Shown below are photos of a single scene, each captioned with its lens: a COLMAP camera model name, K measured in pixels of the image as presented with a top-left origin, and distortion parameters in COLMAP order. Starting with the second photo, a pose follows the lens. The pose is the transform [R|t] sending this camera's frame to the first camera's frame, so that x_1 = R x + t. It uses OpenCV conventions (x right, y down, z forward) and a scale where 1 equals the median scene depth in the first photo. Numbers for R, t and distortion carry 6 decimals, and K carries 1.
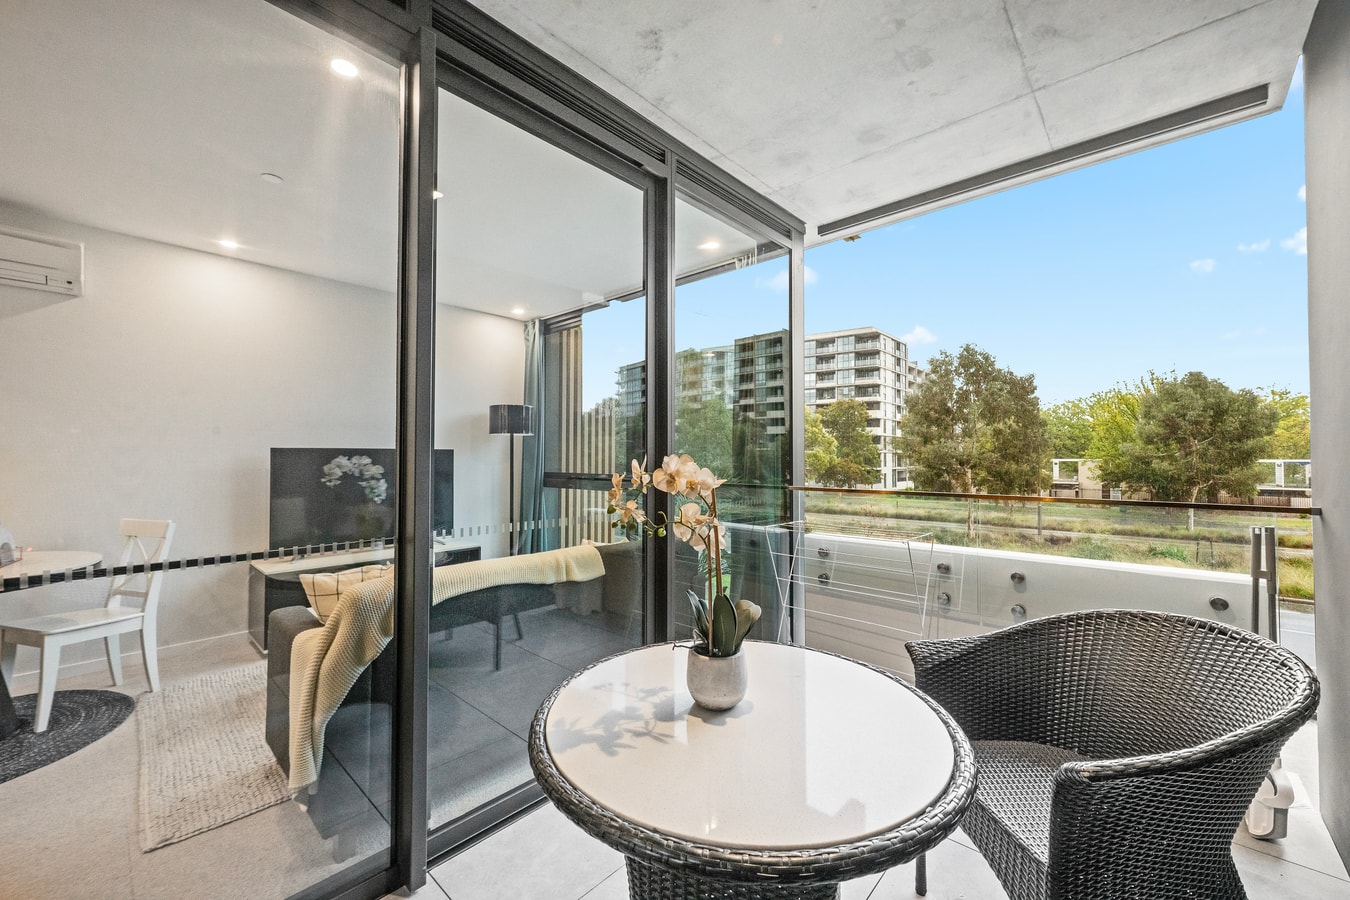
lens RADIAL K [[531.9, 0, 676.8], [0, 531.9, 445.6], [0, 0, 1]] dist [-0.001698, 0.000518]
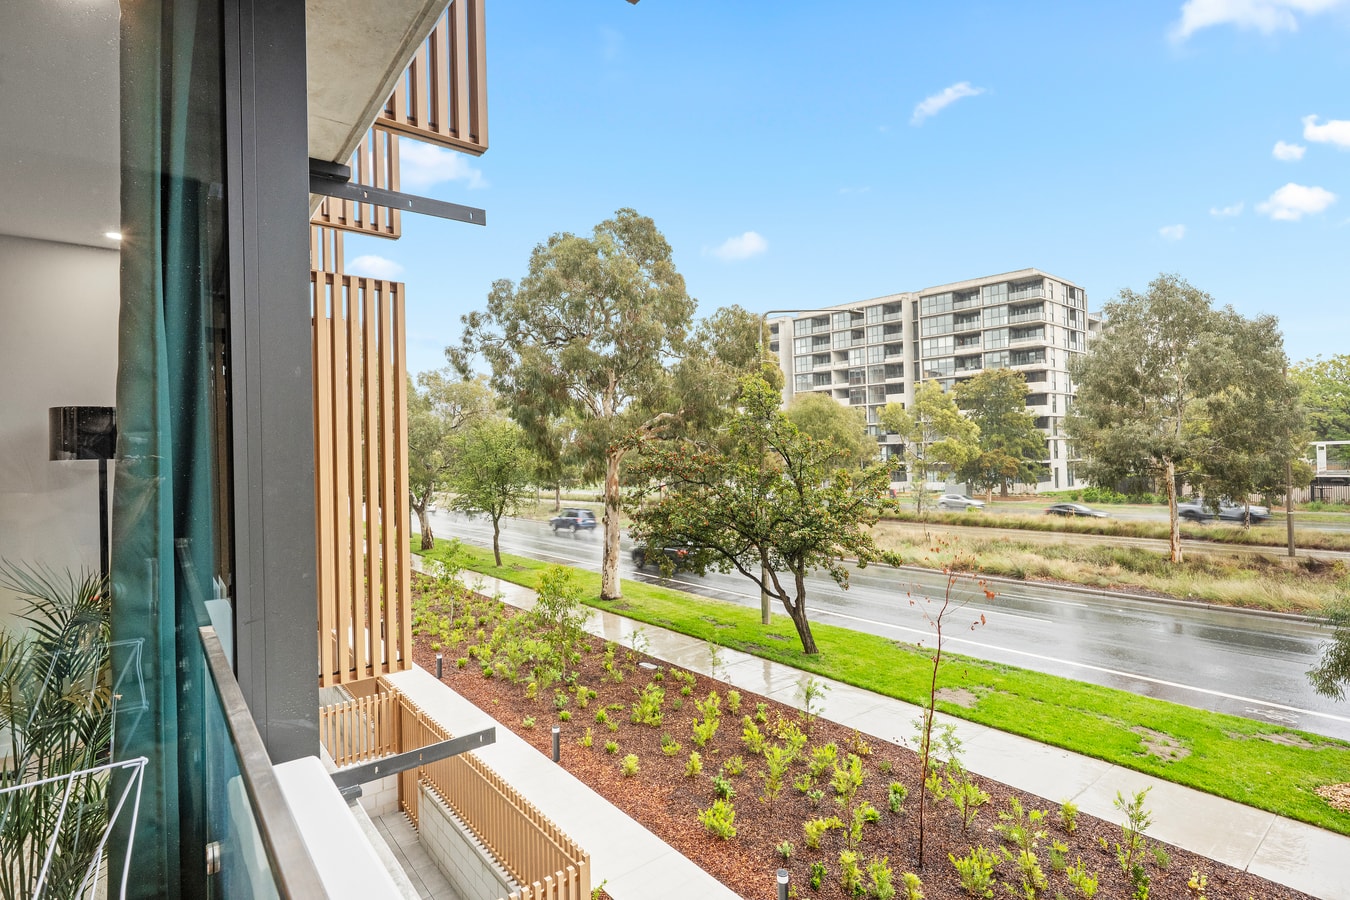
lens RADIAL K [[661.7, 0, 677.0], [0, 661.7, 447.4], [0, 0, 1]] dist [0.003318, 0.000012]
pose [[0.987639, -0.028955, -0.154048, 0.038697], [0.030851, 0.999475, 0.009932, -0.002290], [0.153680, -0.014562, 0.988013, 0.041858]]
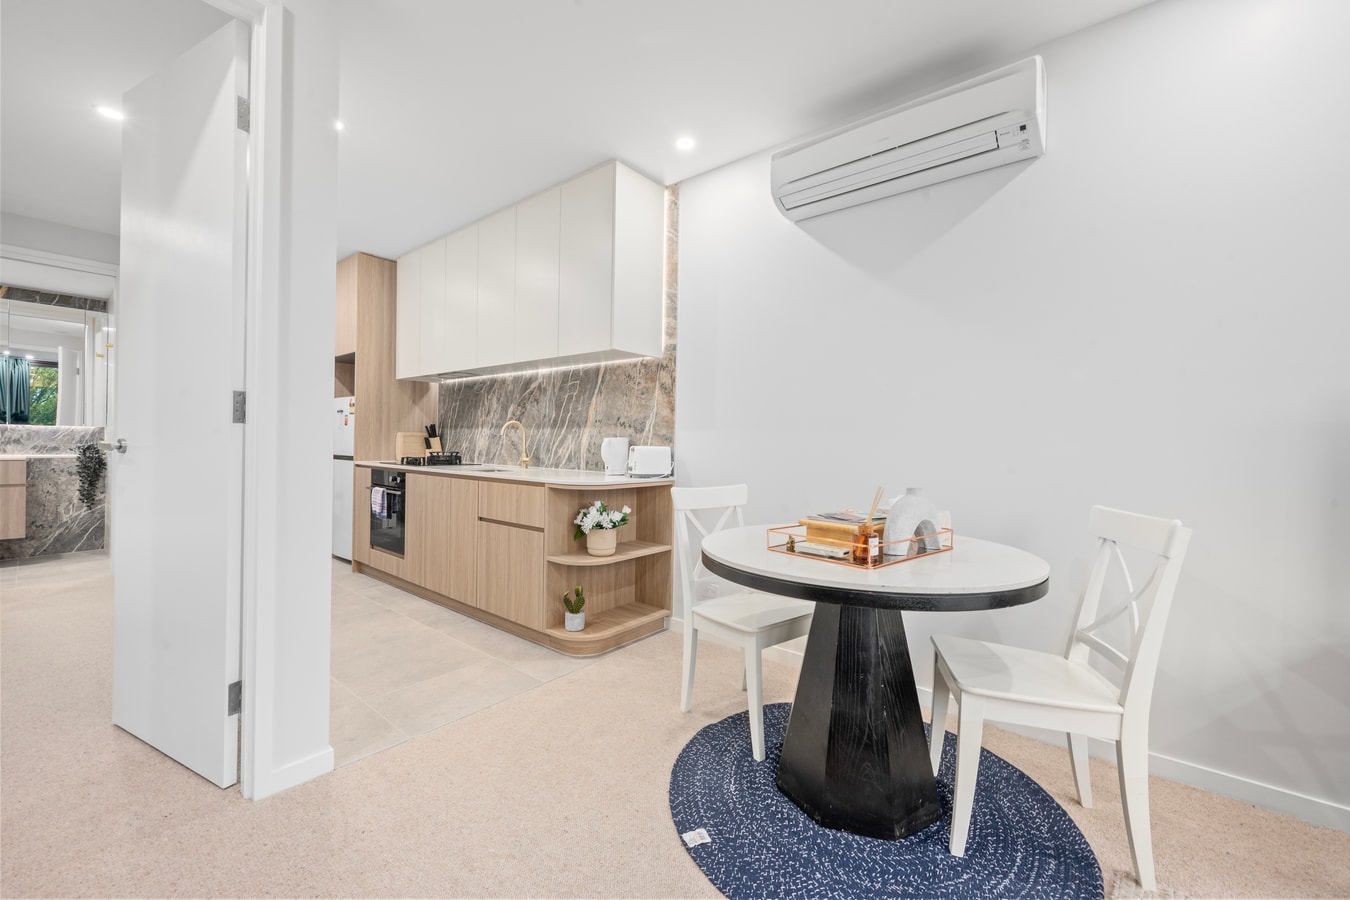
lens RADIAL K [[531.9, 0, 677.5], [0, 531.9, 447.7], [0, 0, 1]] dist [-0.001698, 0.000518]
pose [[0.049705, 0.004942, -0.998752, -0.032263], [0.004250, 0.999978, 0.005160, 0.004577], [0.998755, -0.004501, 0.049683, 0.034002]]
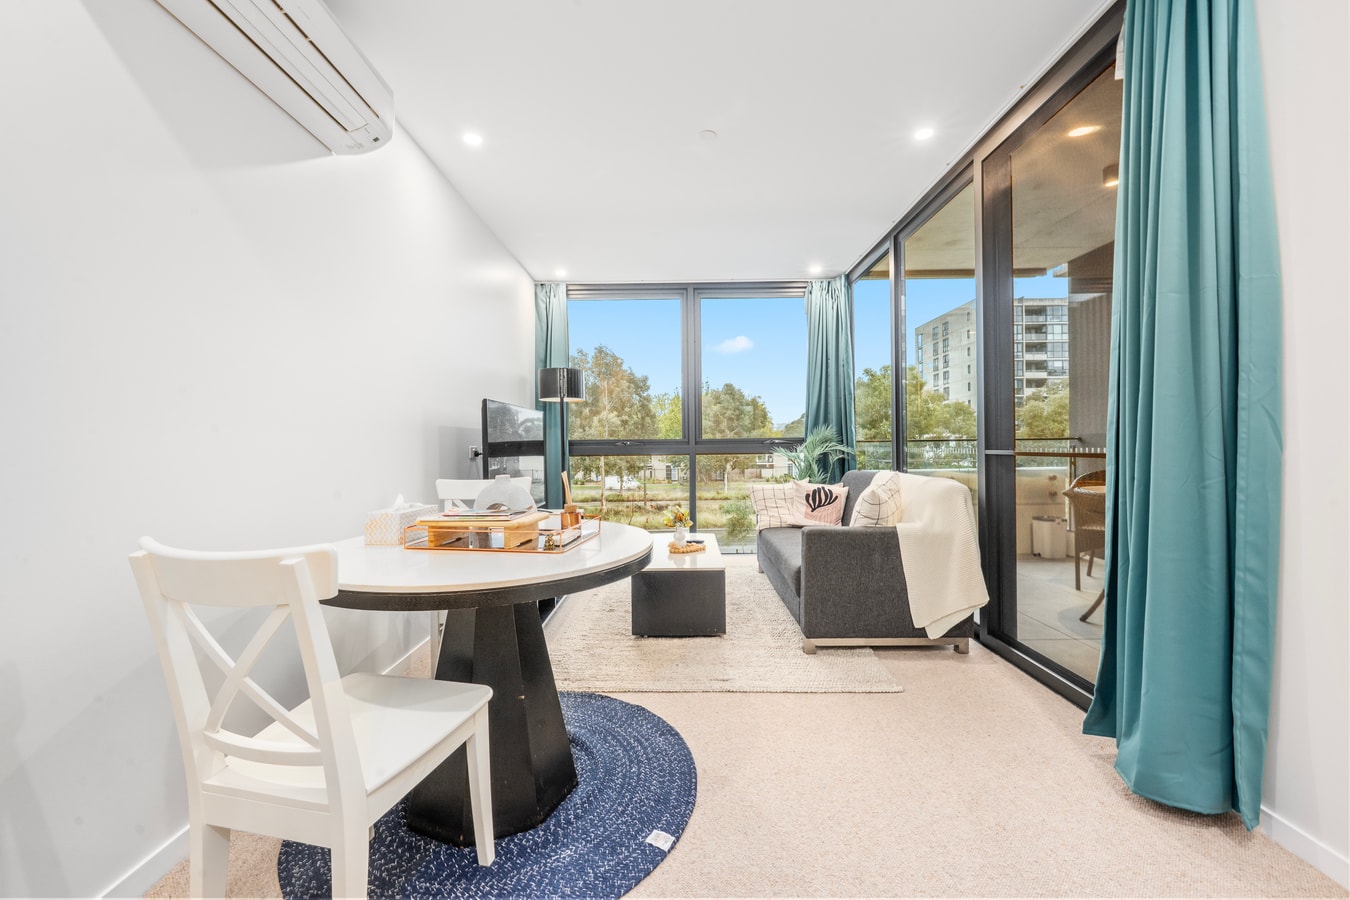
lens RADIAL K [[531.9, 0, 676.6], [0, 531.9, 448.7], [0, 0, 1]] dist [-0.001698, 0.000518]
pose [[0.744529, -0.014092, 0.667441, -0.081452], [-0.001524, 0.999739, 0.022807, 0.004650], [-0.667588, -0.017998, 0.744313, 0.014224]]
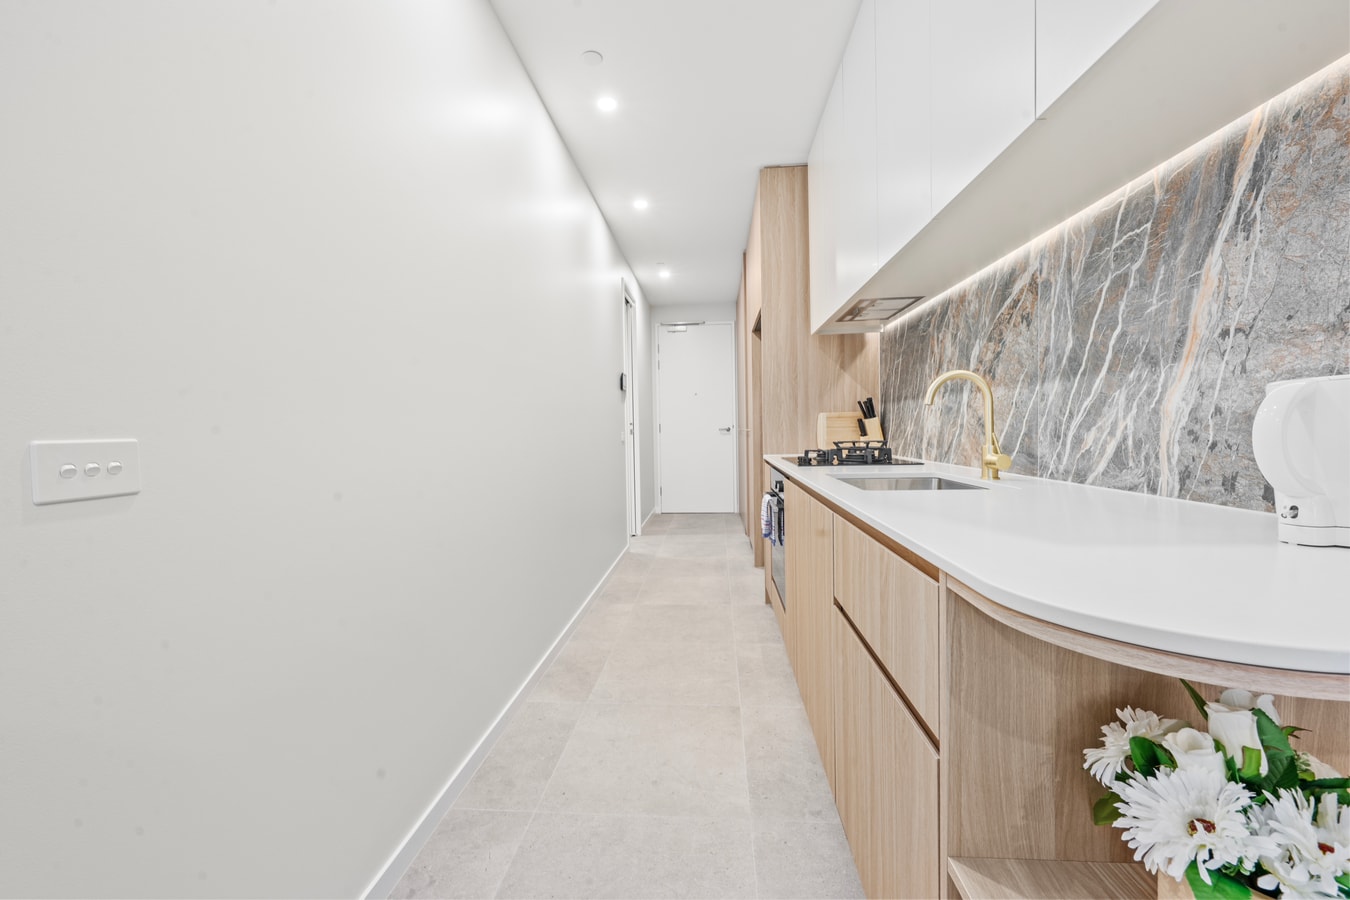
lens RADIAL K [[531.9, 0, 672.9], [0, 531.9, 444.6], [0, 0, 1]] dist [-0.001698, 0.000518]
pose [[-0.794557, 0.030013, -0.606447, -0.076275], [0.030405, 0.999491, 0.009630, 0.004821], [0.606427, -0.010787, -0.795066, 0.029820]]
